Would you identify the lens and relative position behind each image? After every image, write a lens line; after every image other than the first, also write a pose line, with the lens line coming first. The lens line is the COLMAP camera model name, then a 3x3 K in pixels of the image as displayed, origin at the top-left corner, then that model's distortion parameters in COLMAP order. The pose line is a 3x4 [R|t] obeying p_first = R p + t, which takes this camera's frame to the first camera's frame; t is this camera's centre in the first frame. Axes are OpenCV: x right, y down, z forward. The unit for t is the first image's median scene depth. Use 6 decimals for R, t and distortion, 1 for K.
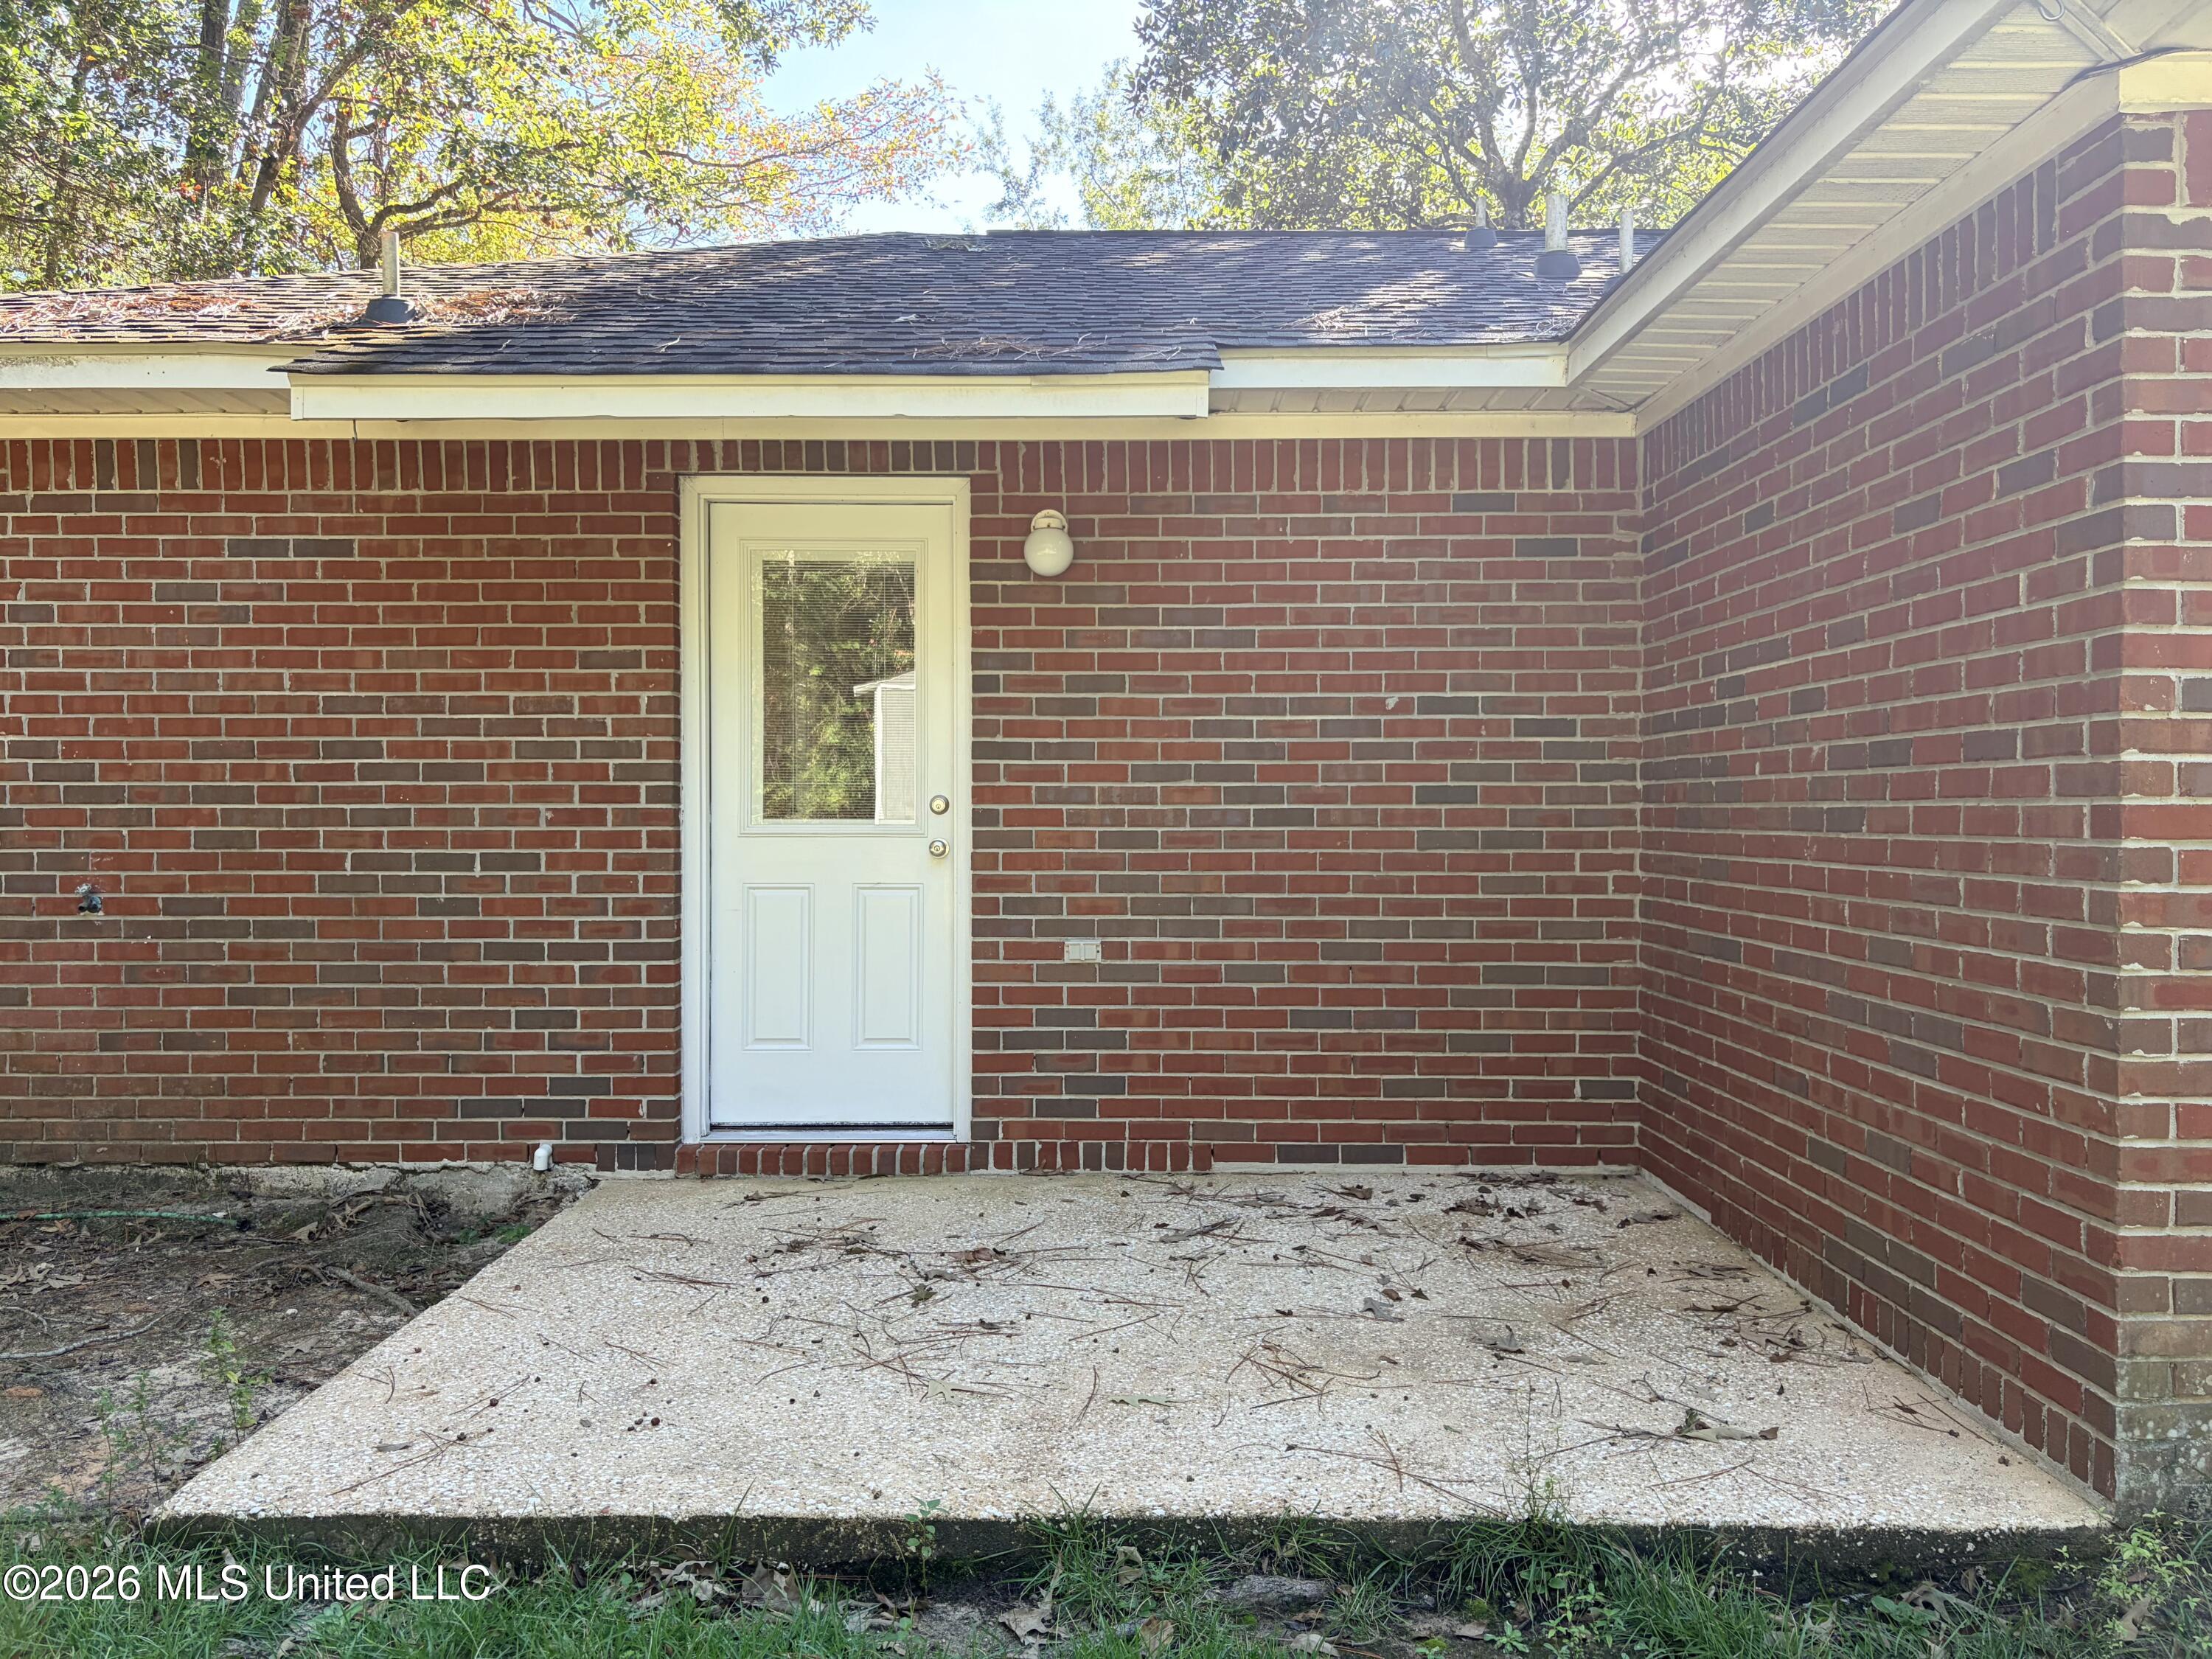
lens RADIAL K [[1687.9, 0, 1100.6], [0, 1687.9, 821.9], [0, 0, 1]] dist [0.066067, -0.064761]
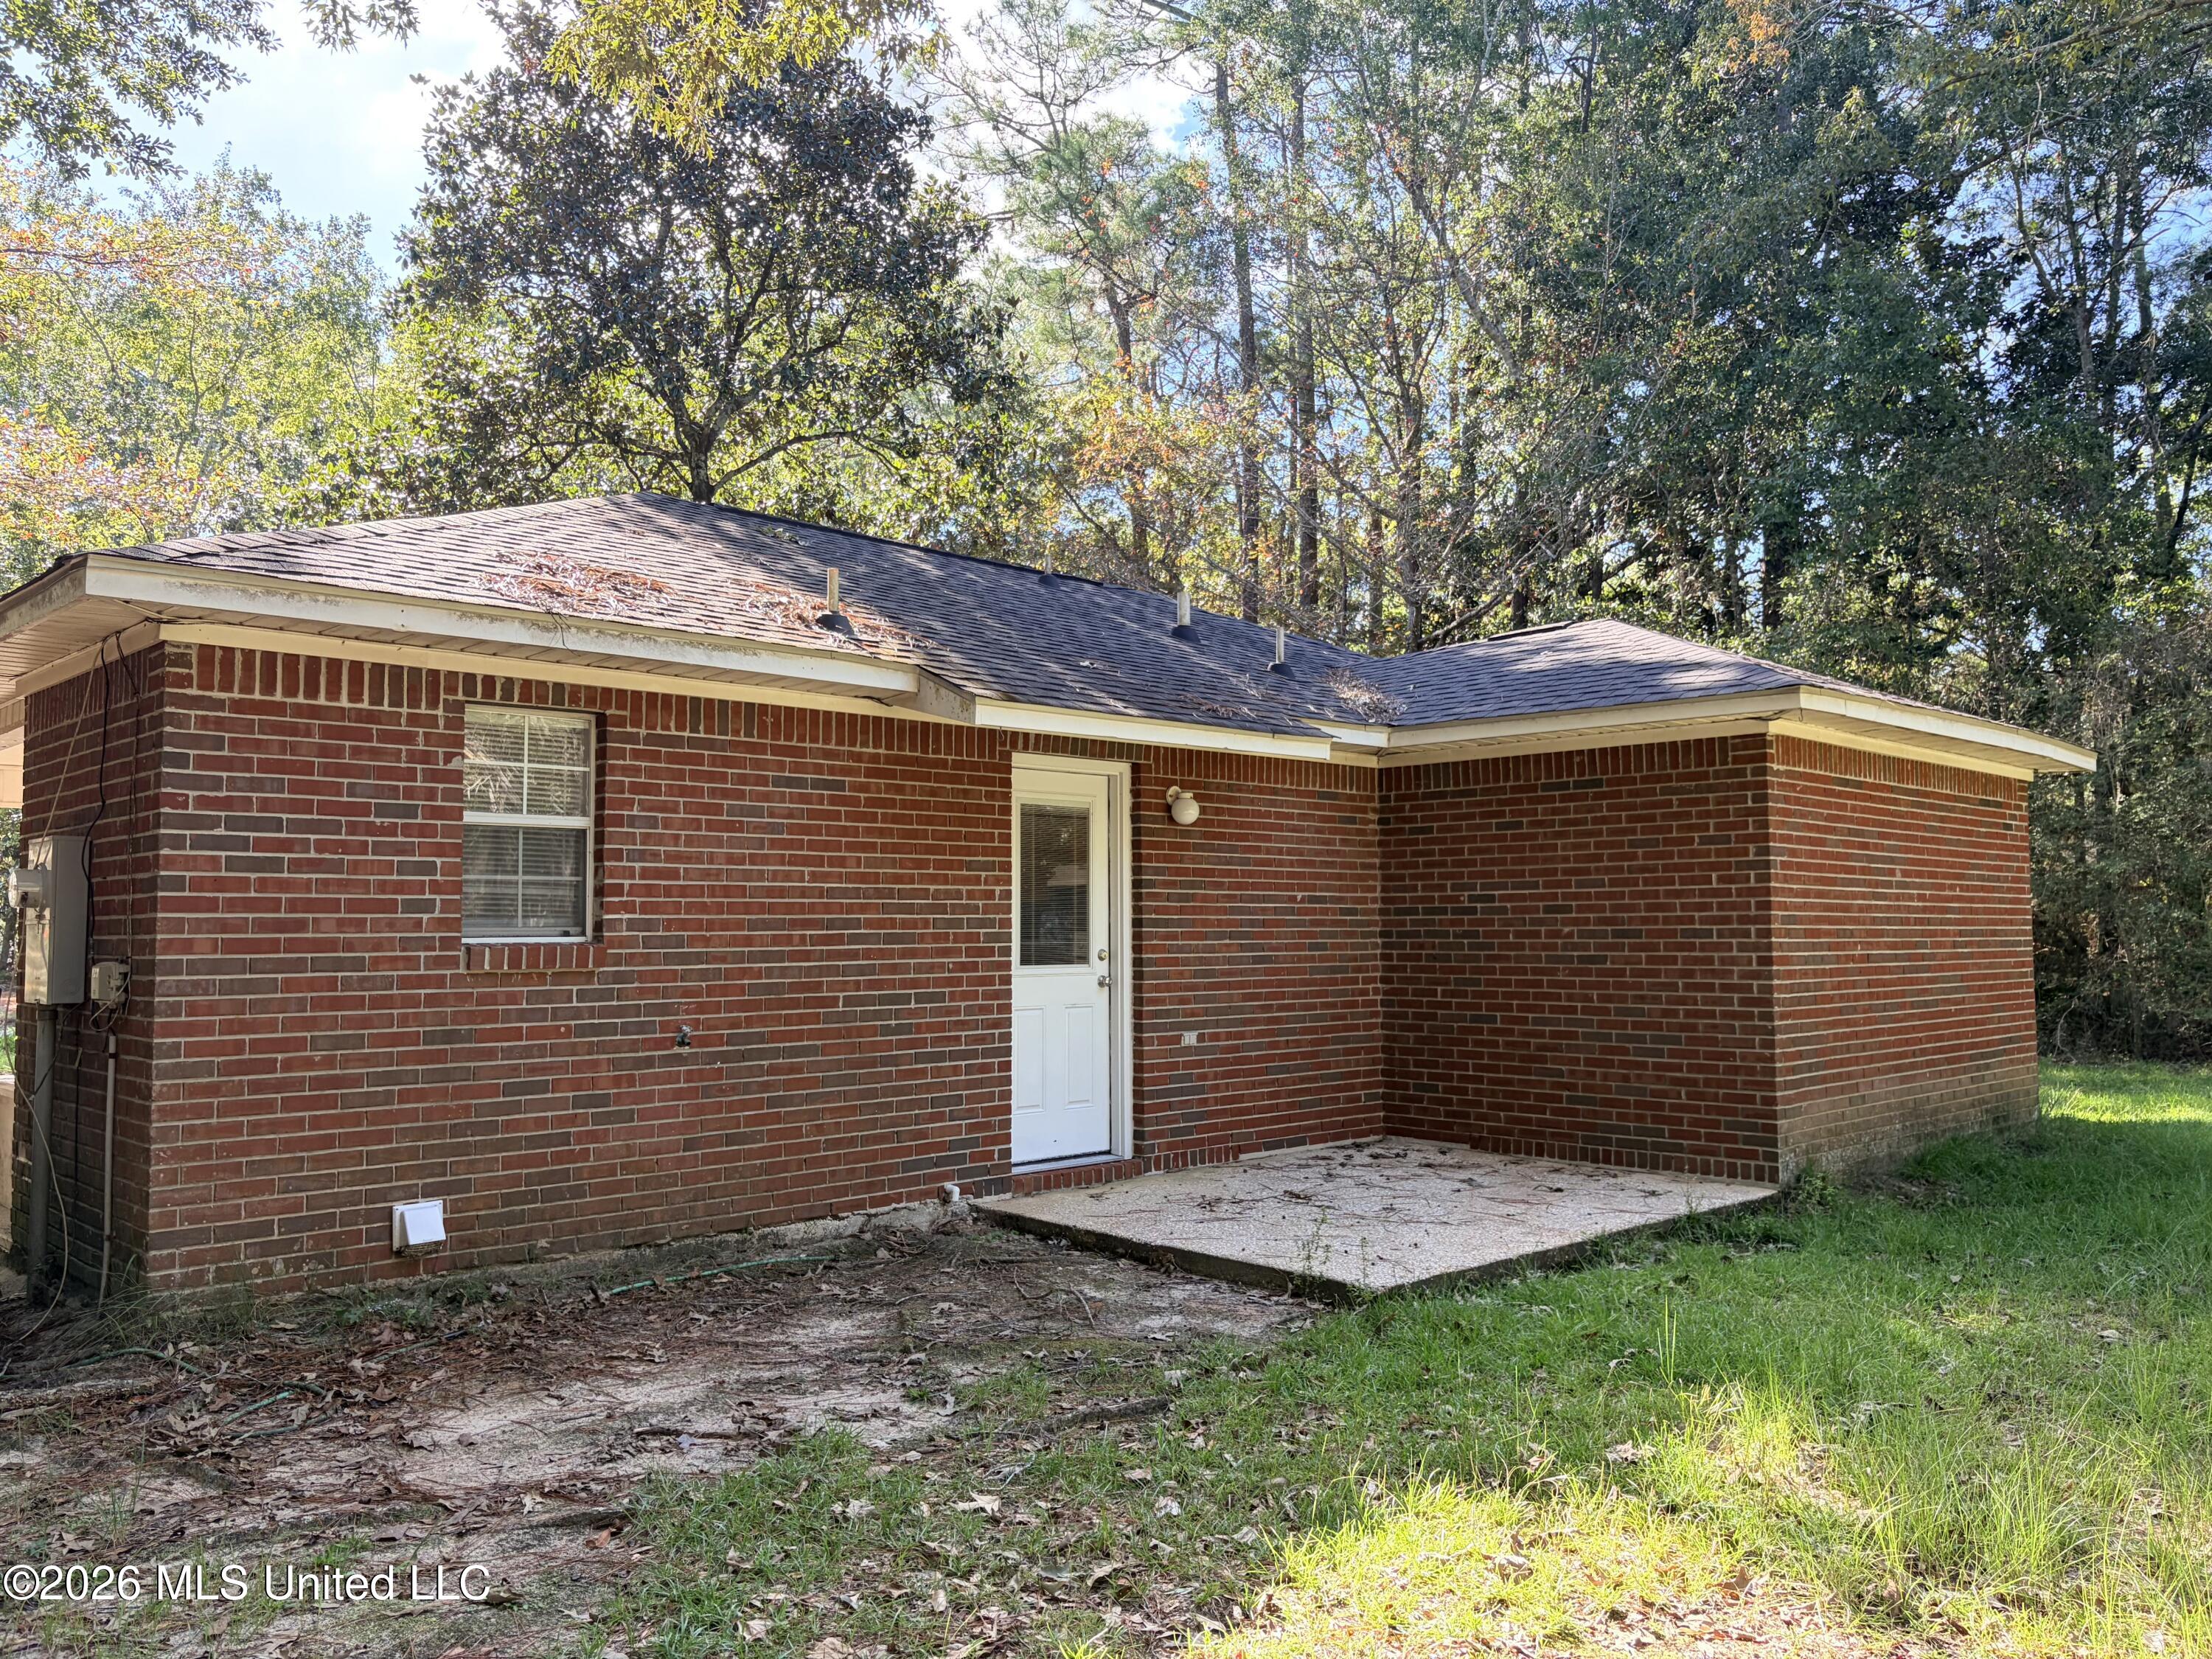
lens RADIAL K [[1713.5, 0, 1106.0], [0, 1713.5, 829.5], [0, 0, 1]] dist [0.145354, -0.304273]
pose [[0.702122, 0.037709, 0.711058, -1.328496], [0.011004, 0.997903, -0.063786, -0.026672], [-0.711972, 0.052610, 0.700234, -0.189492]]
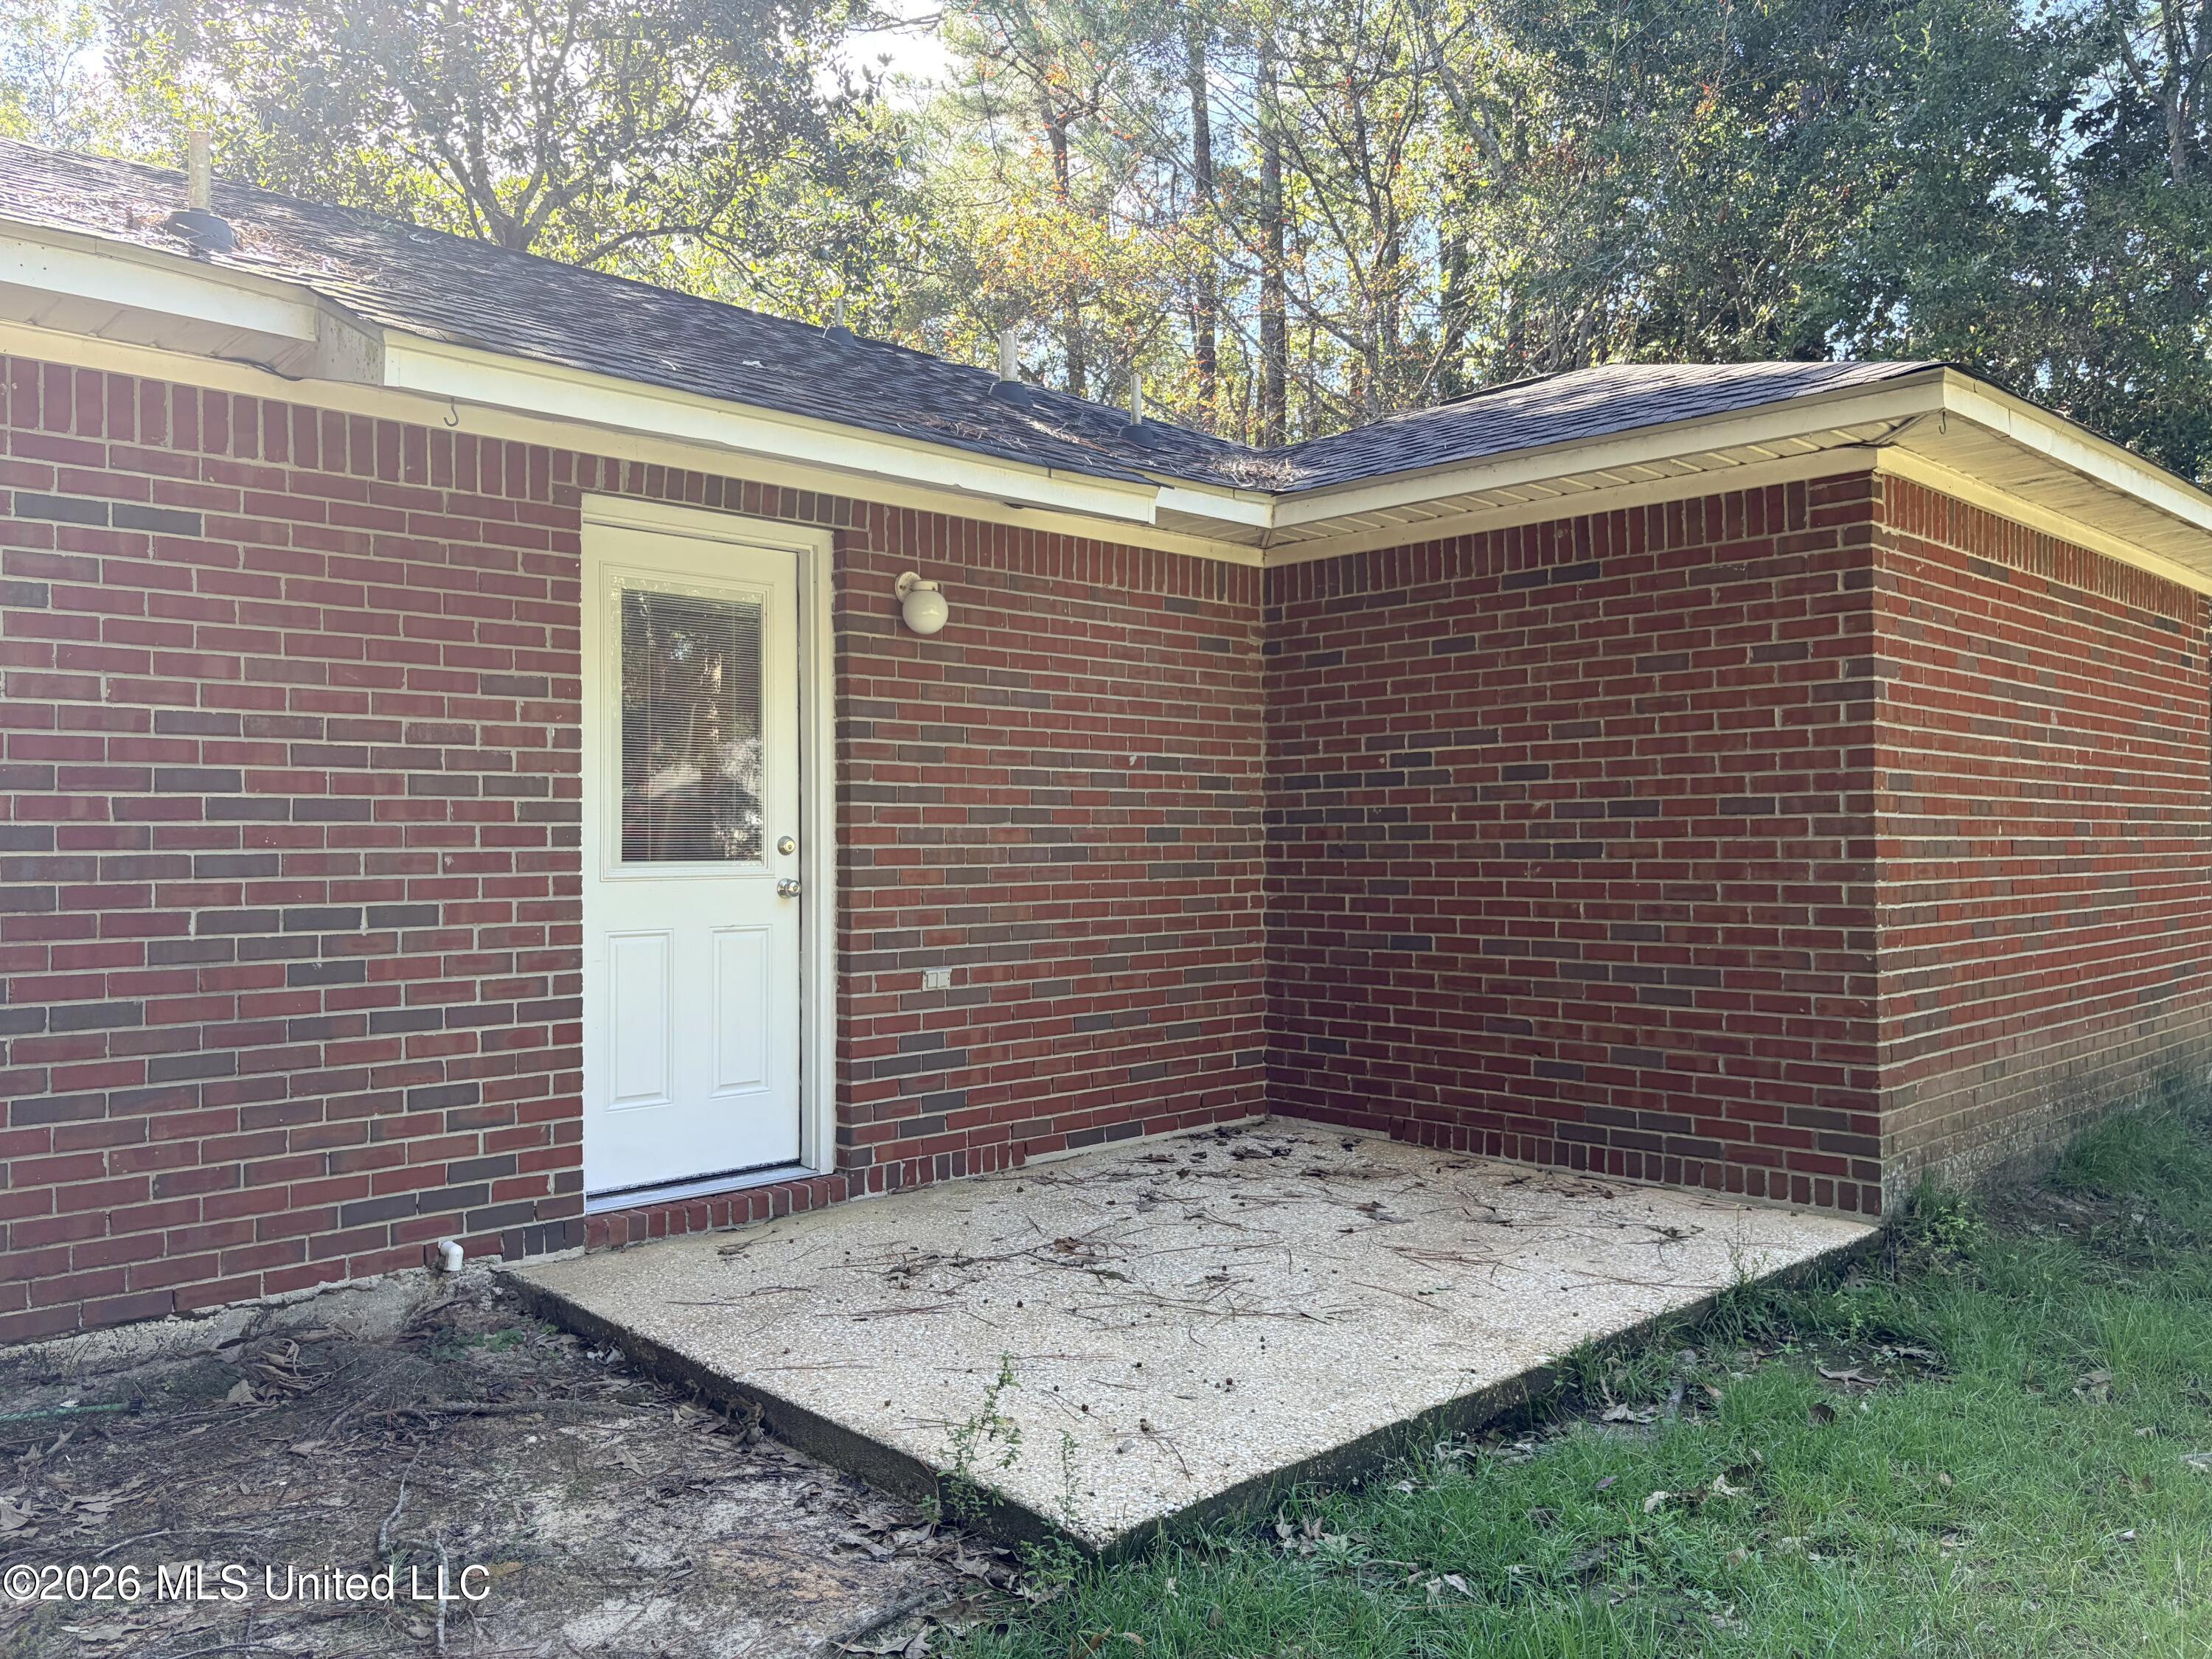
lens RADIAL K [[1687.9, 0, 1100.6], [0, 1687.9, 821.9], [0, 0, 1]] dist [0.066067, -0.064761]
pose [[0.706992, 0.003756, 0.707212, -0.703329], [0.012493, 0.999764, -0.017799, -0.004057], [-0.707111, 0.021419, 0.706778, 0.149266]]
